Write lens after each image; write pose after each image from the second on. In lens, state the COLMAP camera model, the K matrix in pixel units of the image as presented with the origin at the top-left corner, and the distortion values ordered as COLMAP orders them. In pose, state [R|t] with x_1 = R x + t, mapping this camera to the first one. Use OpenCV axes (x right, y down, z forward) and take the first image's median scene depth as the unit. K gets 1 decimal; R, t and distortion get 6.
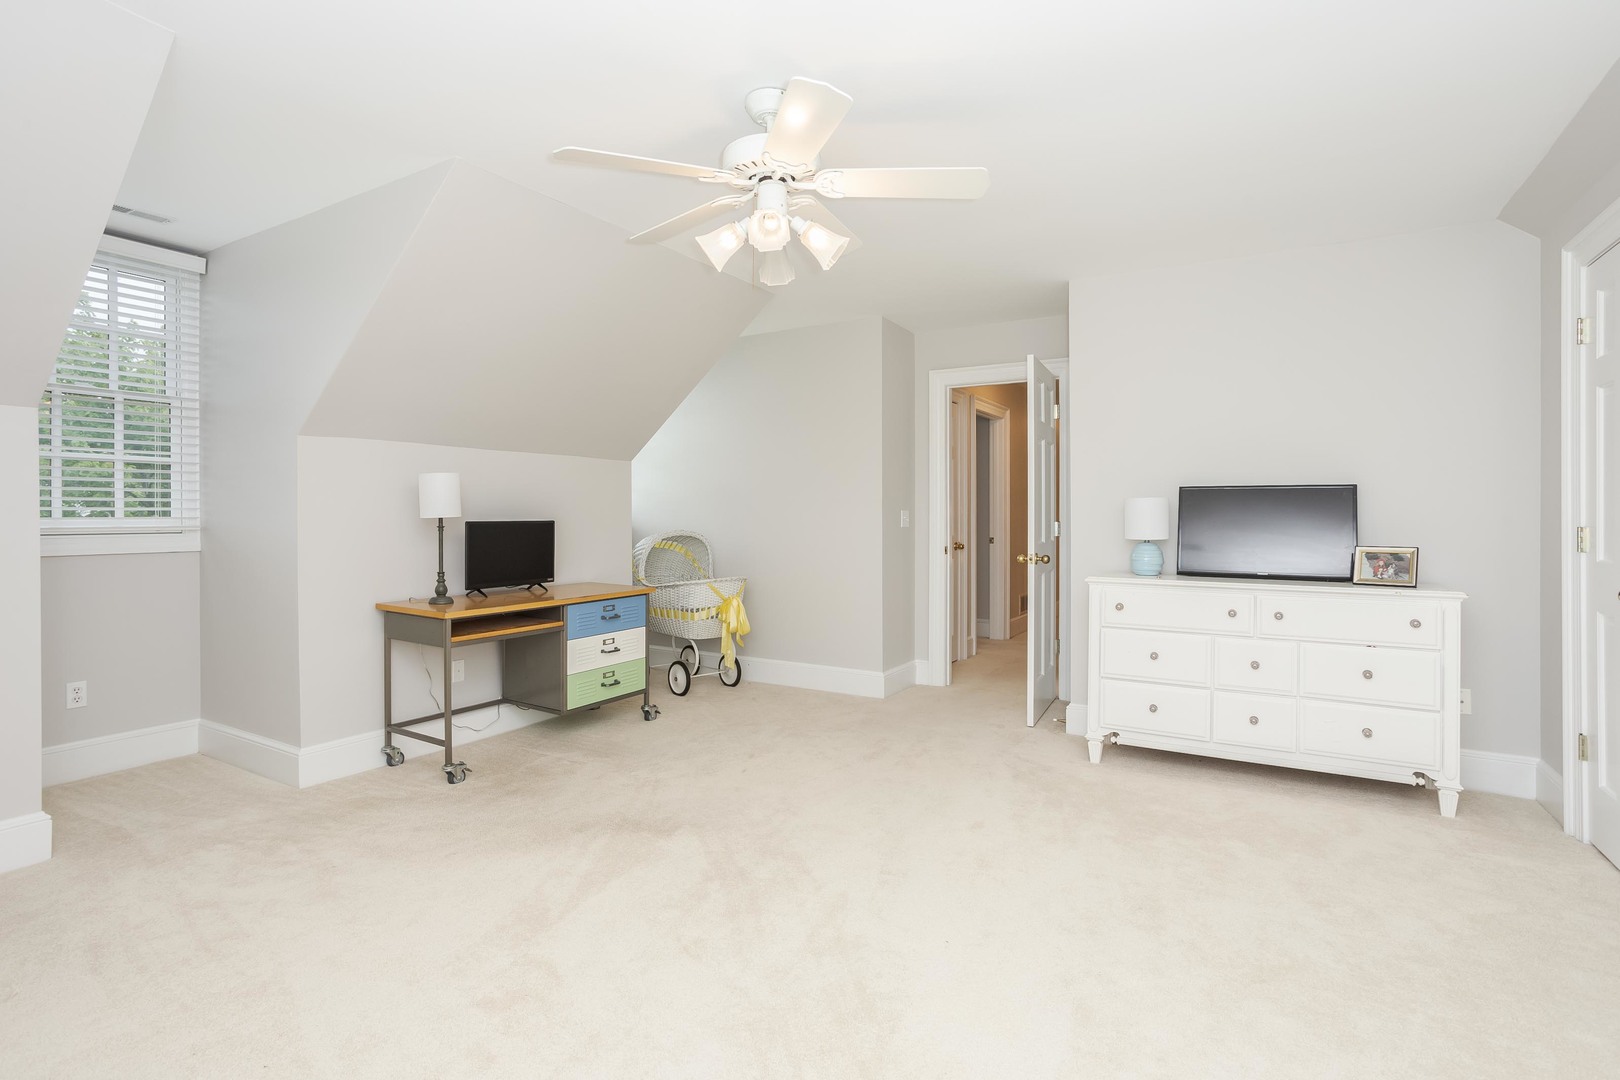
lens RADIAL K [[794.4, 0, 809.7], [0, 794.4, 526.2], [0, 0, 1]] dist [-0.047024, 0.027424]
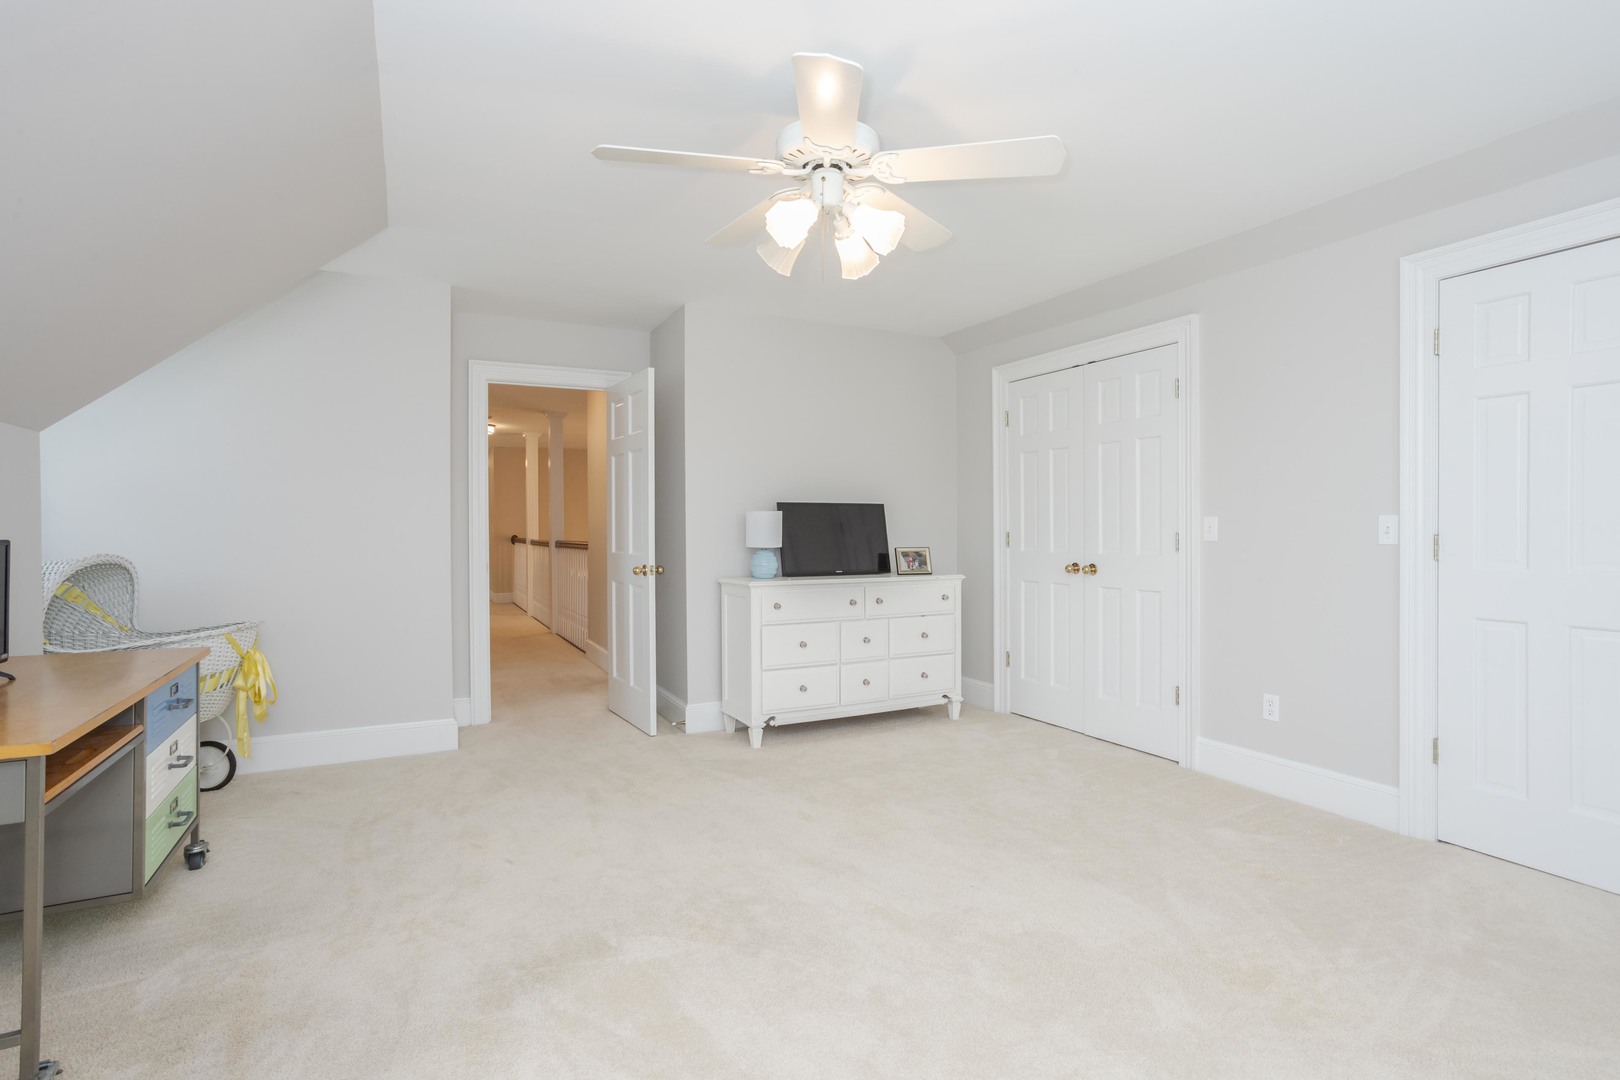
lens RADIAL K [[794.4, 0, 817.2], [0, 794.4, 534.8], [0, 0, 1]] dist [-0.047024, 0.027424]
pose [[0.521312, -0.010378, 0.853303, -0.562470], [0.015936, 0.999870, 0.002425, -0.003731], [-0.853217, 0.012334, 0.521410, 0.343105]]
